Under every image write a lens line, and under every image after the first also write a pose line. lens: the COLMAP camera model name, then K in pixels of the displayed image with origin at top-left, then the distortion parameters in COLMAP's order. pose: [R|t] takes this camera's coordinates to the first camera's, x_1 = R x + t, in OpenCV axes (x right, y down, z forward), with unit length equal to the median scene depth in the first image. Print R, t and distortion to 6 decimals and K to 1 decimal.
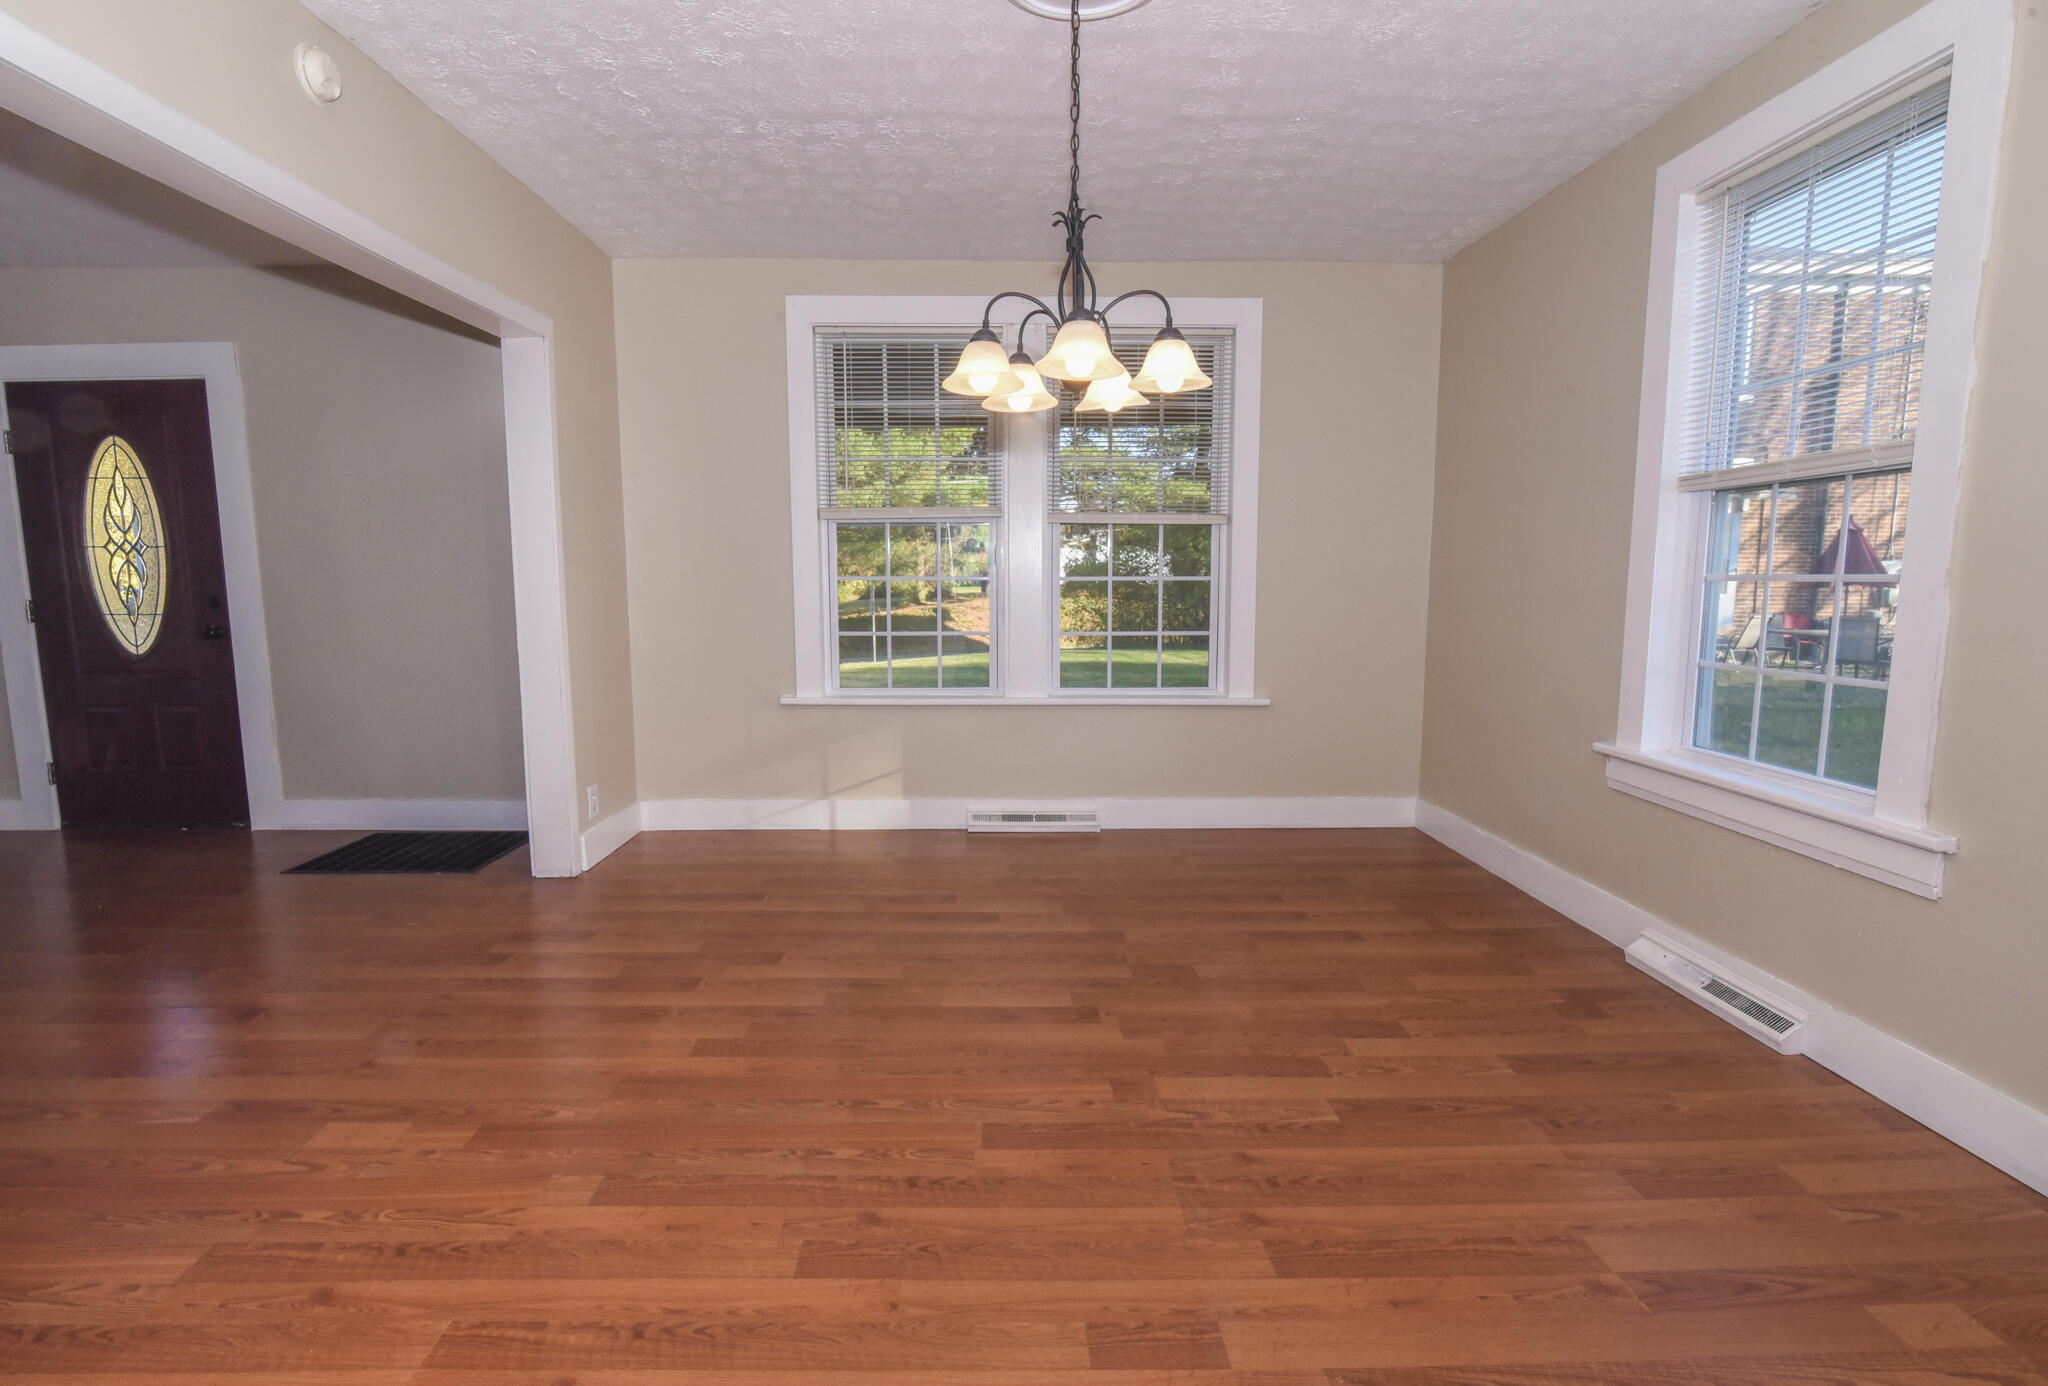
lens RADIAL K [[1037.8, 0, 995.5], [0, 1037.8, 707.1], [0, 0, 1]] dist [-0.021249, 0.000064]
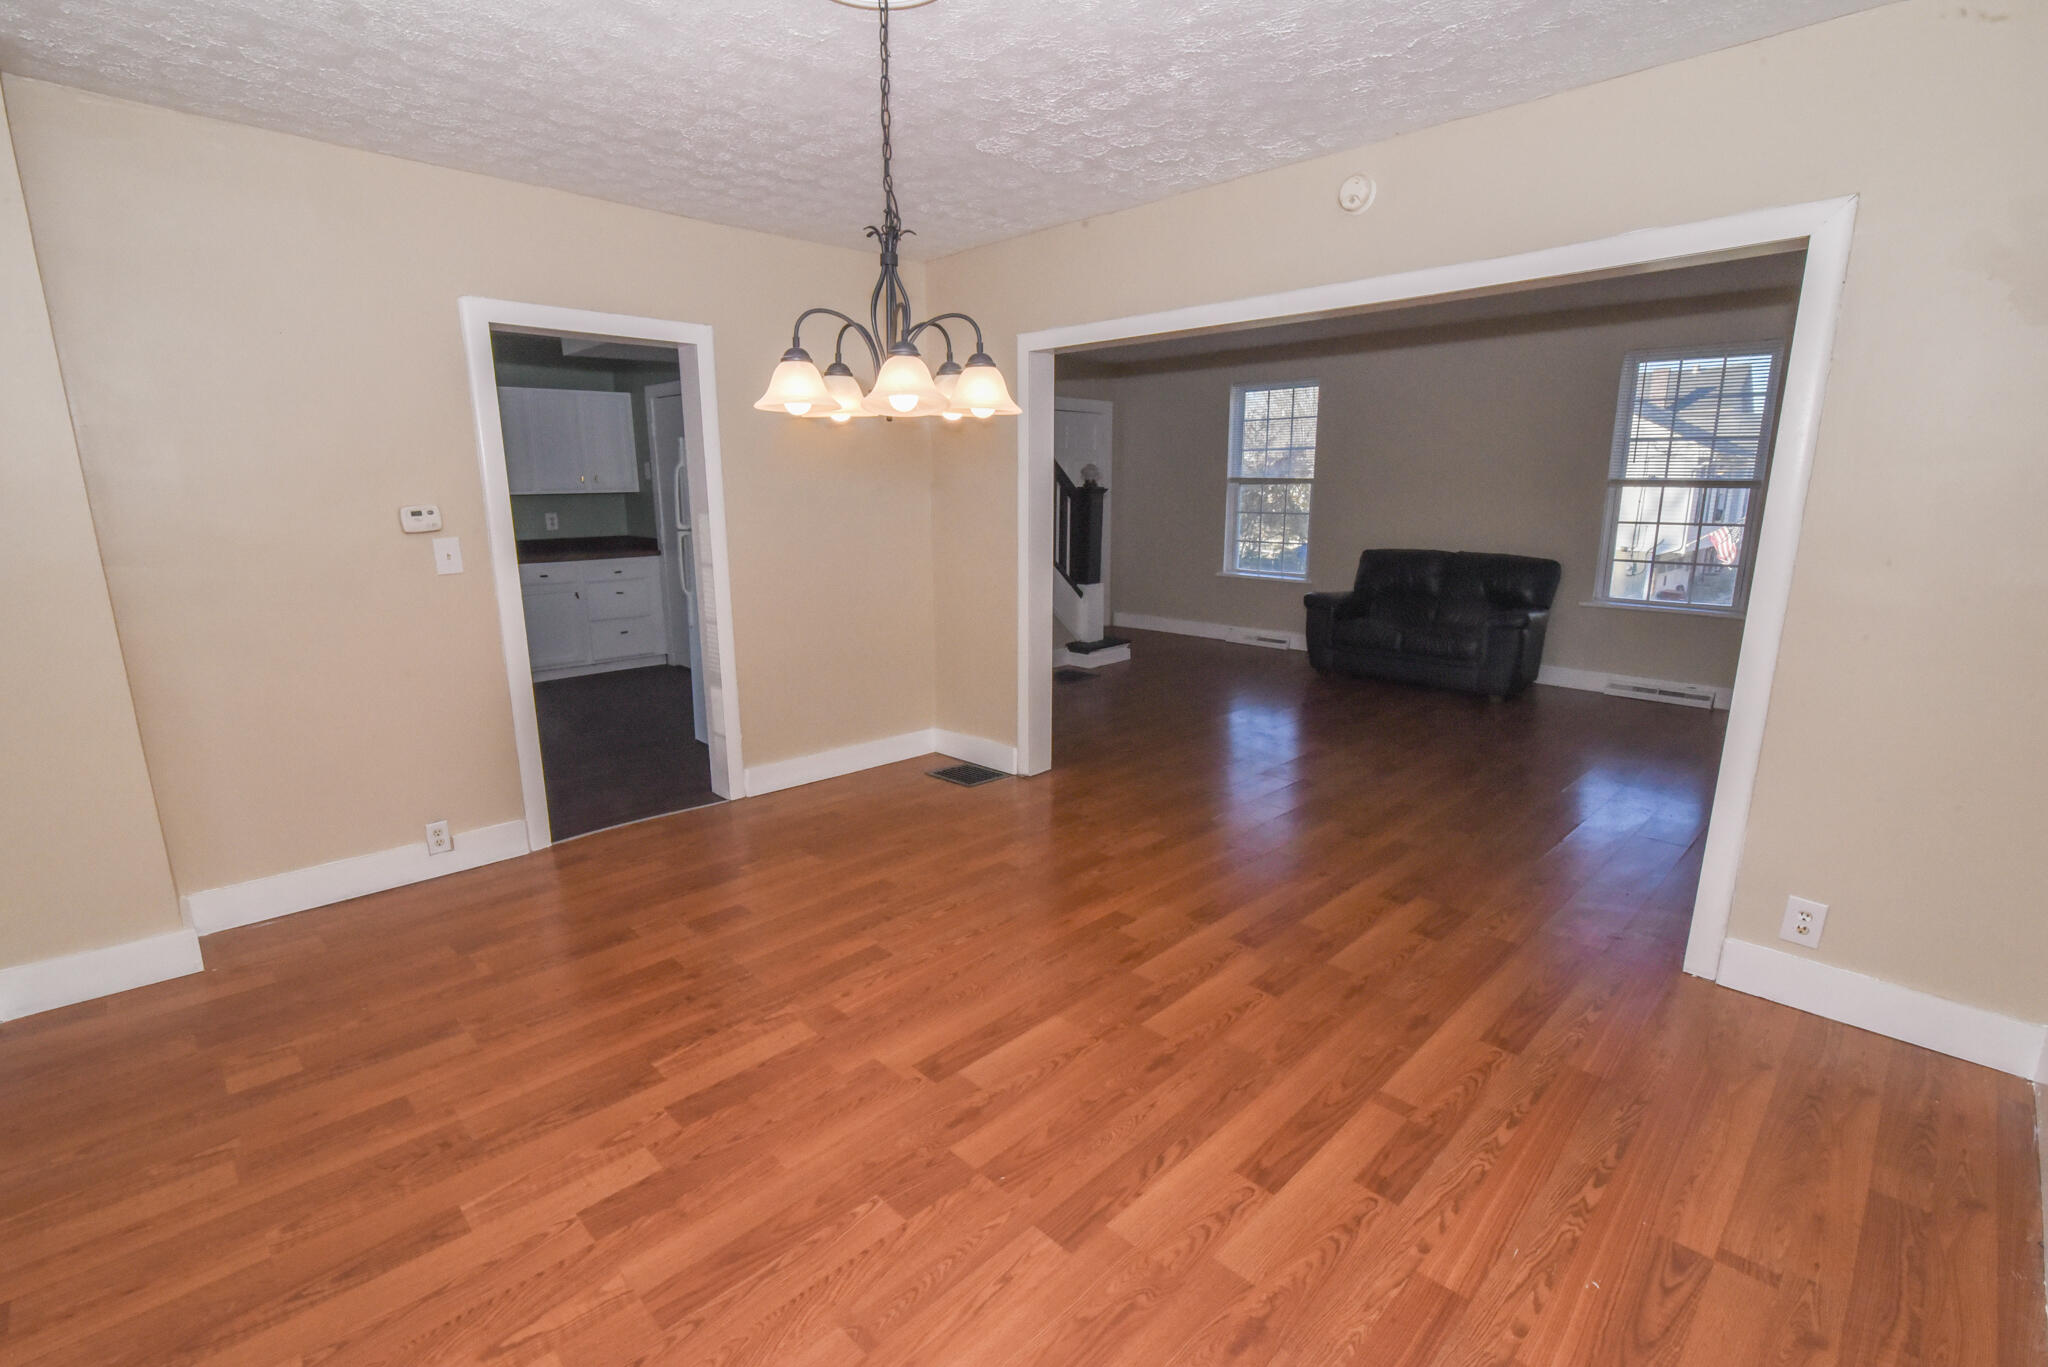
lens RADIAL K [[900.1, 0, 1030.5], [0, 900.1, 697.0], [0, 0, 1]] dist [-0.016435, 0.000158]
pose [[-0.713779, 0.166559, -0.680278, 0.522749], [-0.081545, 0.944940, 0.316919, -0.290525], [0.695608, 0.281684, -0.660897, 1.494163]]
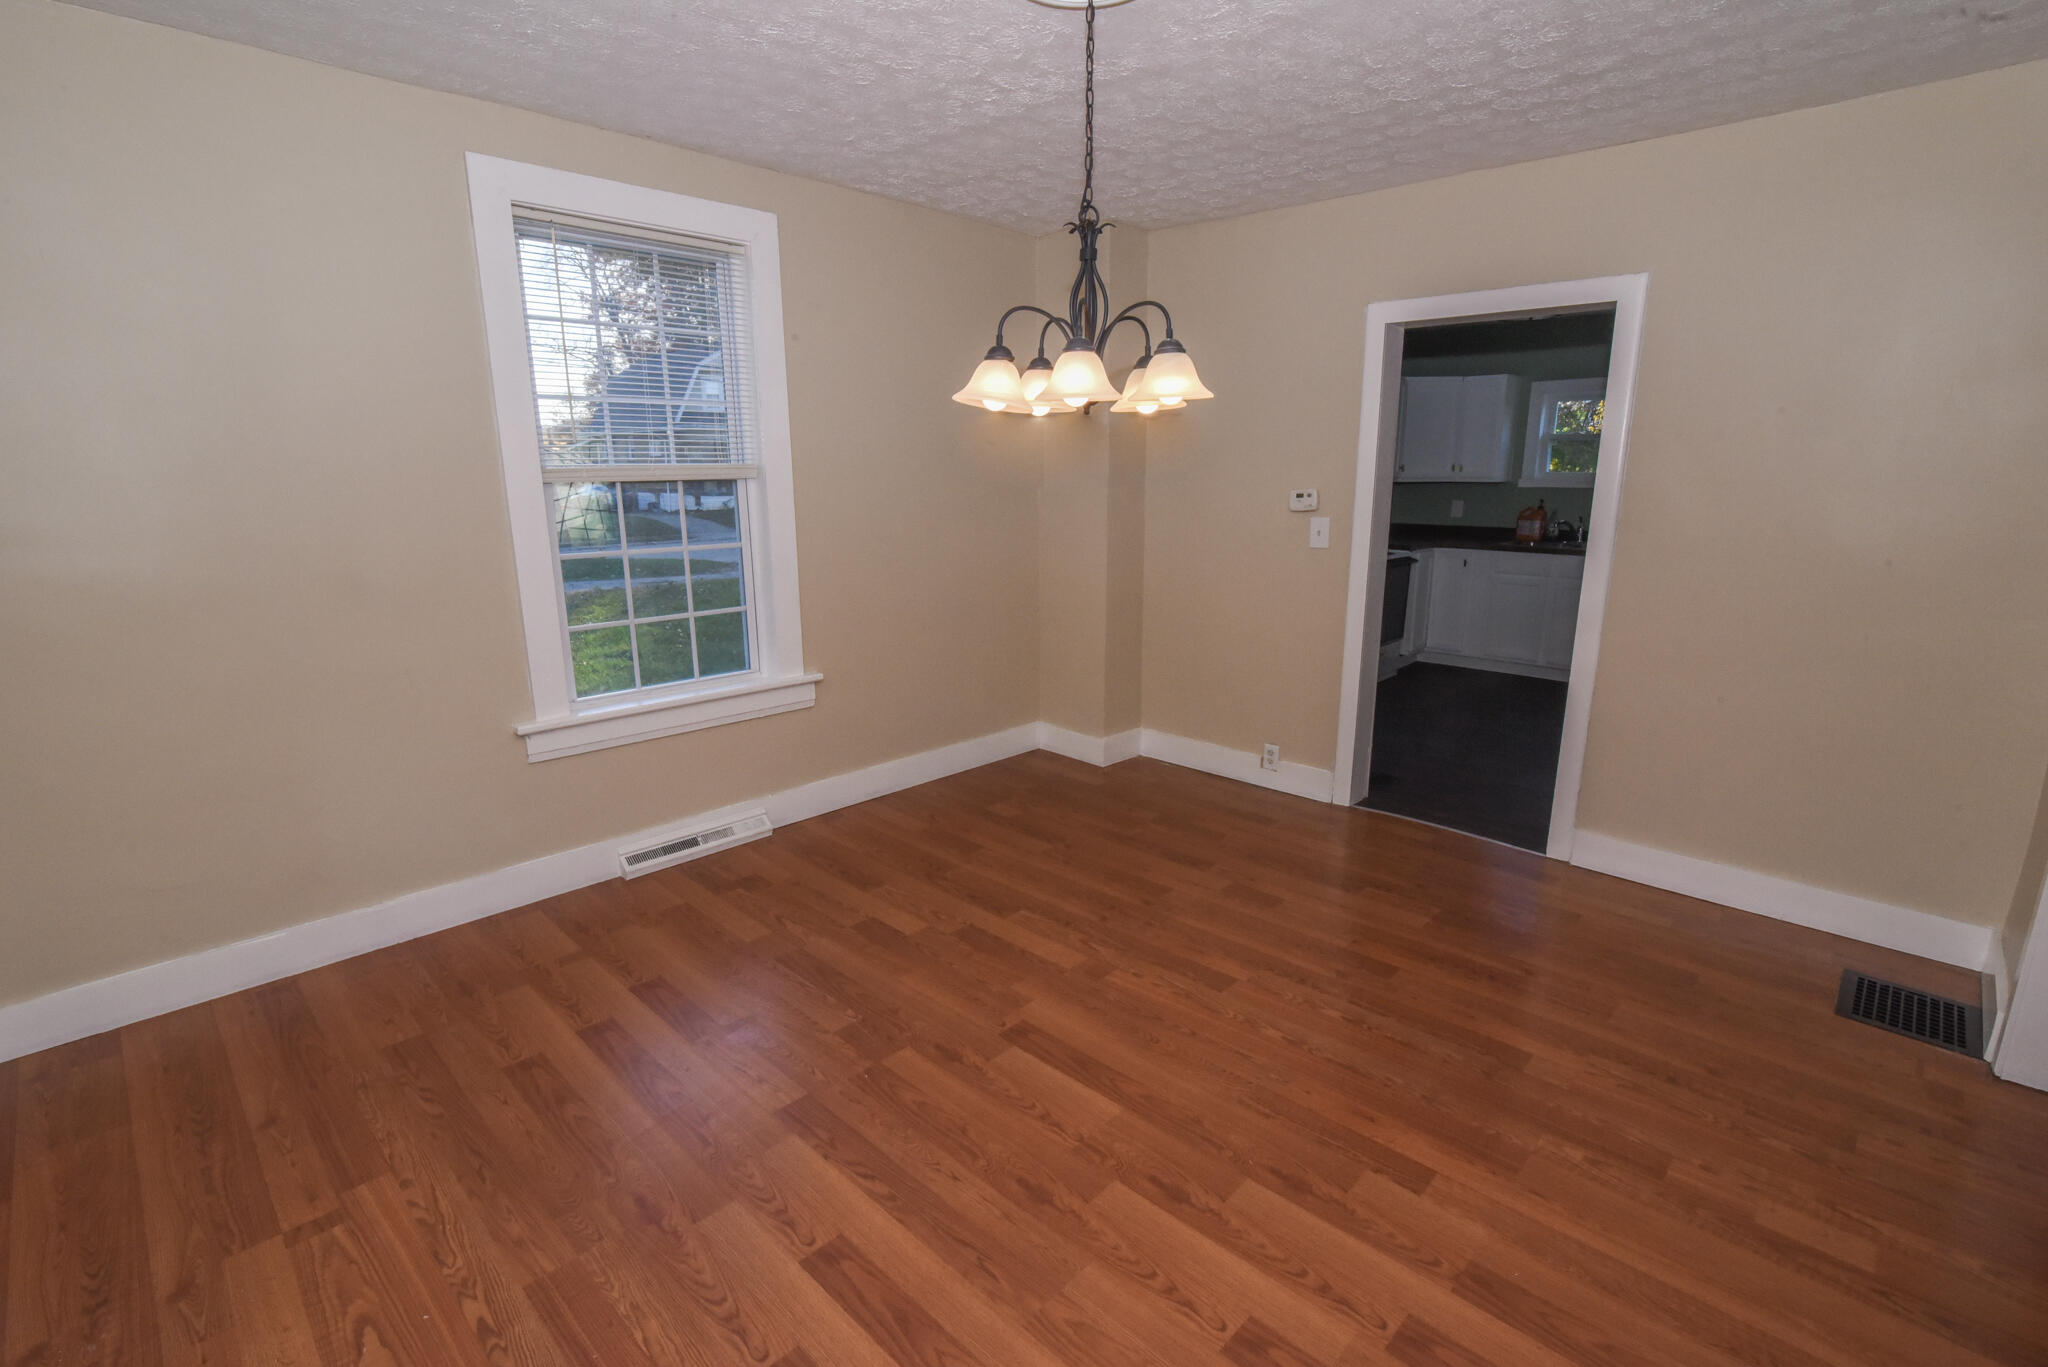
lens RADIAL K [[942.2, 0, 1014.6], [0, 942.2, 688.2], [0, 0, 1]] dist [-0.020130, -0.000197]
pose [[-0.719933, -0.152004, 0.677193, -0.459935], [0.088313, 0.947728, 0.306615, -0.286278], [-0.688402, 0.280547, -0.668877, 1.495049]]
